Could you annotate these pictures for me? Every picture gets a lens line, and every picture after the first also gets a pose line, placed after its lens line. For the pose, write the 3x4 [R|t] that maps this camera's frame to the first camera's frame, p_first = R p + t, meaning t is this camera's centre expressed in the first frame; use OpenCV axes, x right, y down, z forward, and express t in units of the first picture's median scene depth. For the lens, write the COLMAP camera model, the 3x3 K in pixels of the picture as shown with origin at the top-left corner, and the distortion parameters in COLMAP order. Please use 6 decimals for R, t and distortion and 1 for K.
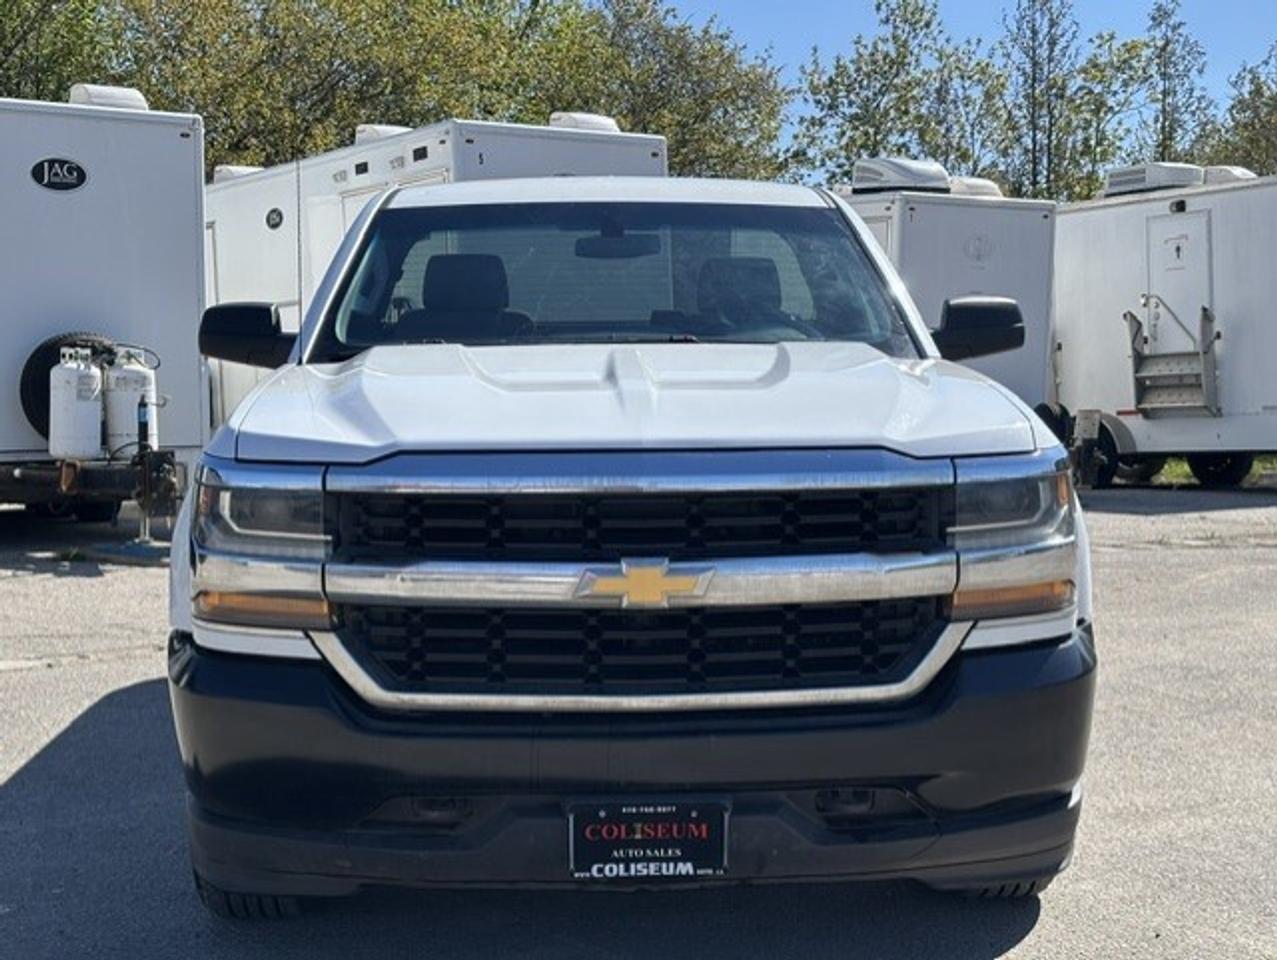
lens RADIAL K [[1880.3, 0, 643.0], [0, 1880.3, 489.2], [0, 0, 1]] dist [0.044641, 0.000000]
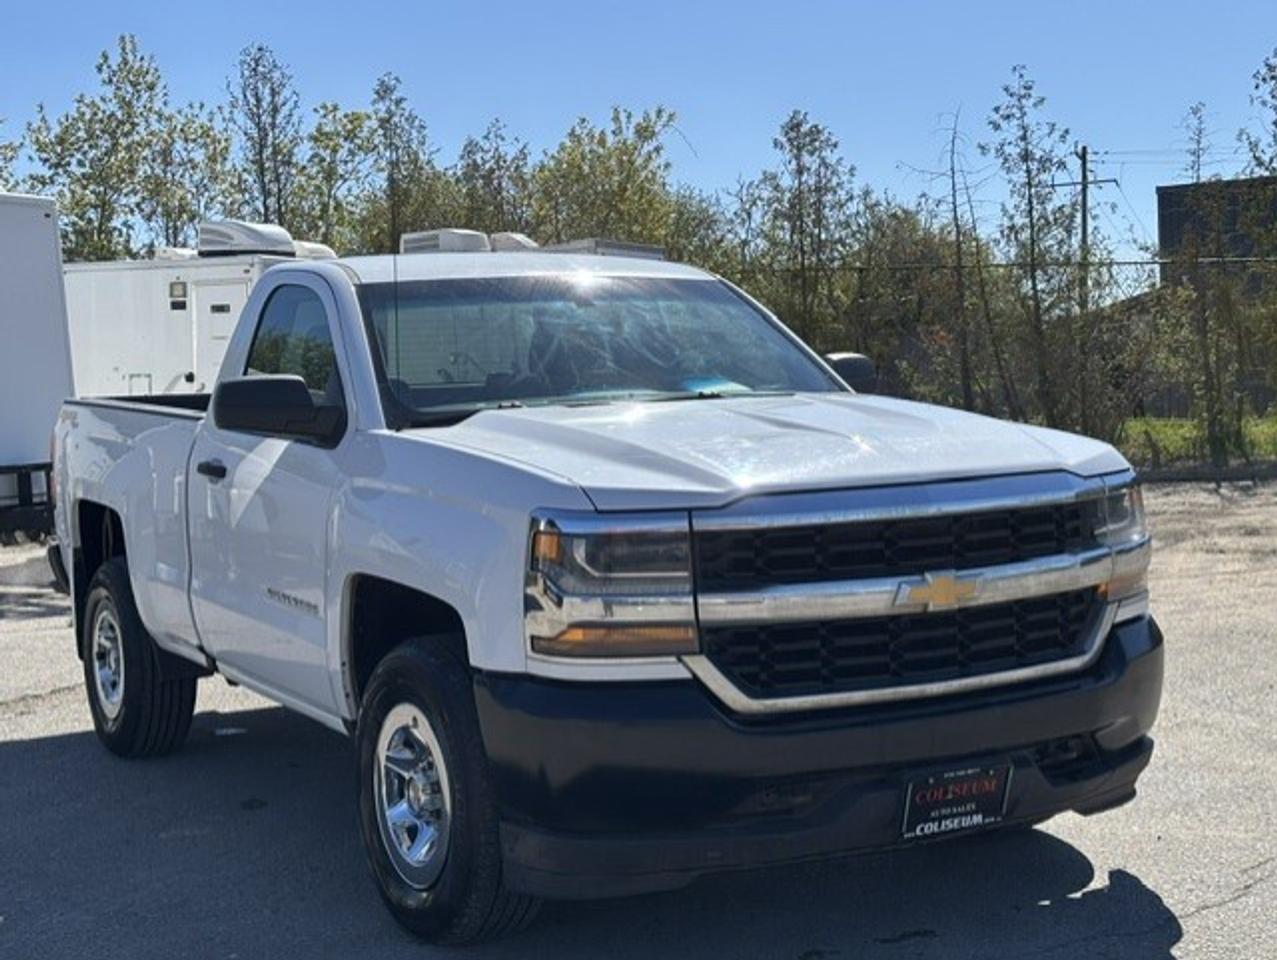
lens RADIAL K [[1880.3, 0, 630.0], [0, 1880.3, 469.9], [0, 0, 1]] dist [0.044641, 0.000000]
pose [[0.894824, -0.046714, 0.443968, -0.142943], [0.064610, 0.997591, -0.025258, -0.002072], [-0.441719, 0.051286, 0.895687, -0.003590]]
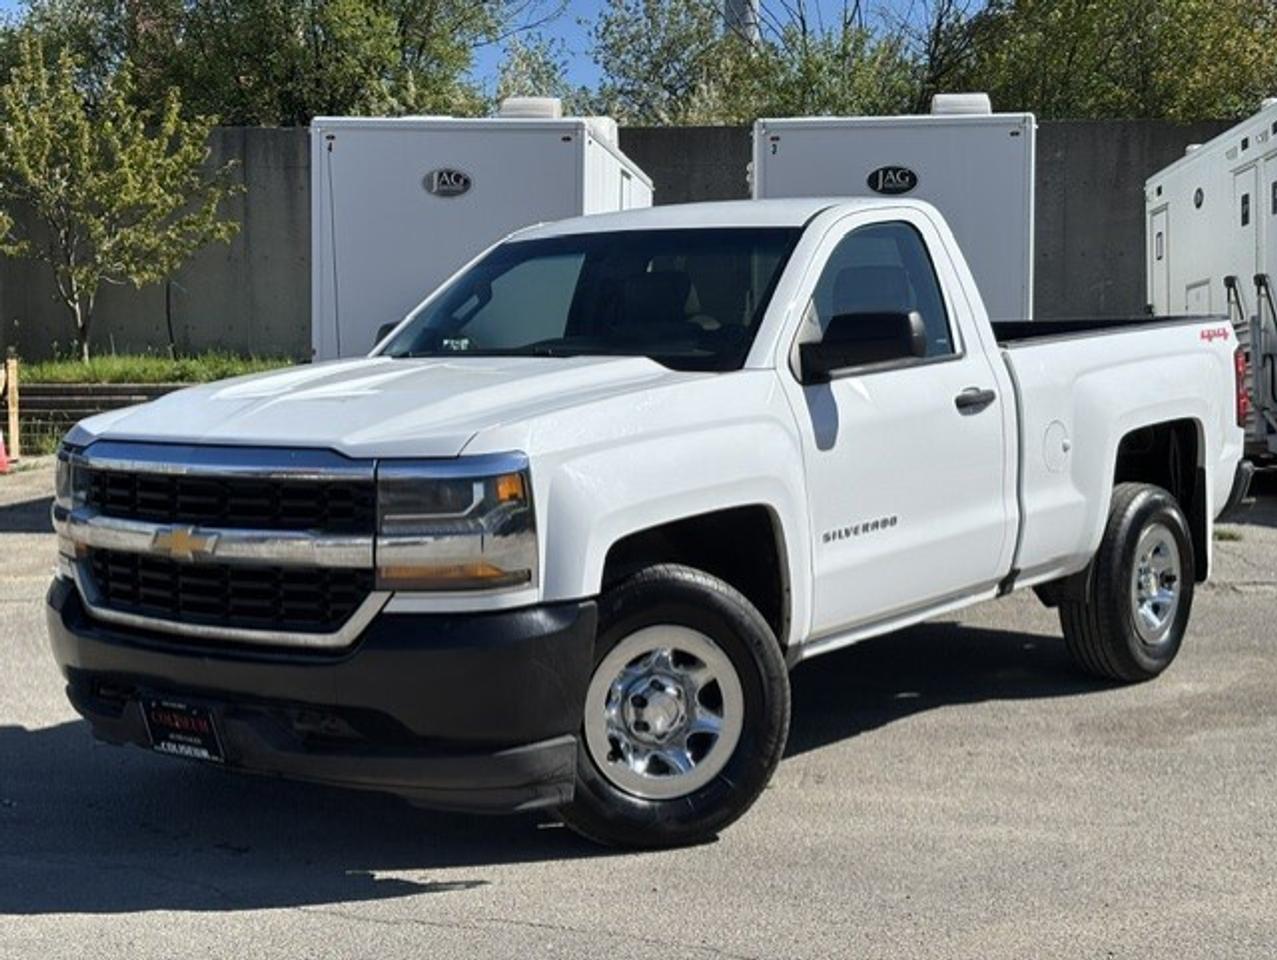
lens RADIAL K [[1880.3, 0, 634.8], [0, 1880.3, 481.6], [0, 0, 1]] dist [0.044641, 0.000000]
pose [[0.753079, 0.042717, -0.656541, 0.227602], [-0.032940, 0.999087, 0.027221, -0.008518], [0.657104, 0.001127, 0.753799, 0.034806]]
